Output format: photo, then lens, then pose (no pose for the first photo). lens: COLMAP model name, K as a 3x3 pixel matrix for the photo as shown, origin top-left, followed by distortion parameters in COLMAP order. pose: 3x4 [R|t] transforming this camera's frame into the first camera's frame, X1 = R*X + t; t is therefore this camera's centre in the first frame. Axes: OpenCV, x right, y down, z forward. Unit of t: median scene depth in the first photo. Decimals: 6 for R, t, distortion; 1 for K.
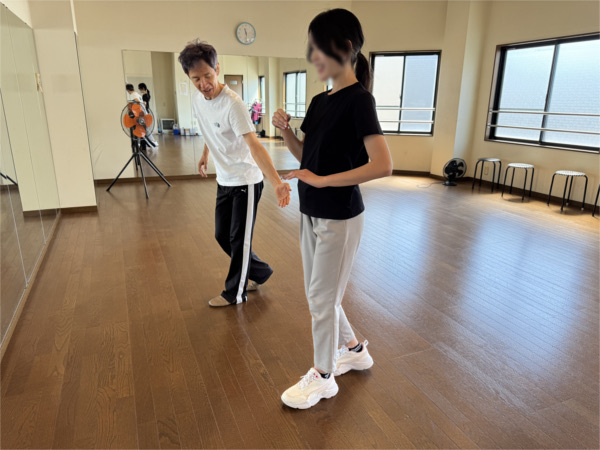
lens RADIAL K [[421.2, 0, 302.6], [0, 421.2, 226.7], [0, 0, 1]] dist [0.018059, -0.028316]
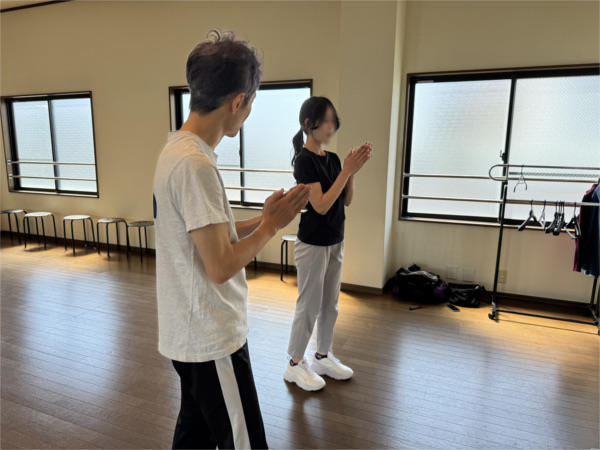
lens RADIAL K [[421.2, 0, 303.5], [0, 421.2, 224.6], [0, 0, 1]] dist [0.018059, -0.028316]
pose [[0.719792, -0.120872, 0.683586, 0.330045], [0.196495, 0.979928, -0.033631, 0.043326], [-0.665800, 0.158528, 0.729095, -0.176293]]
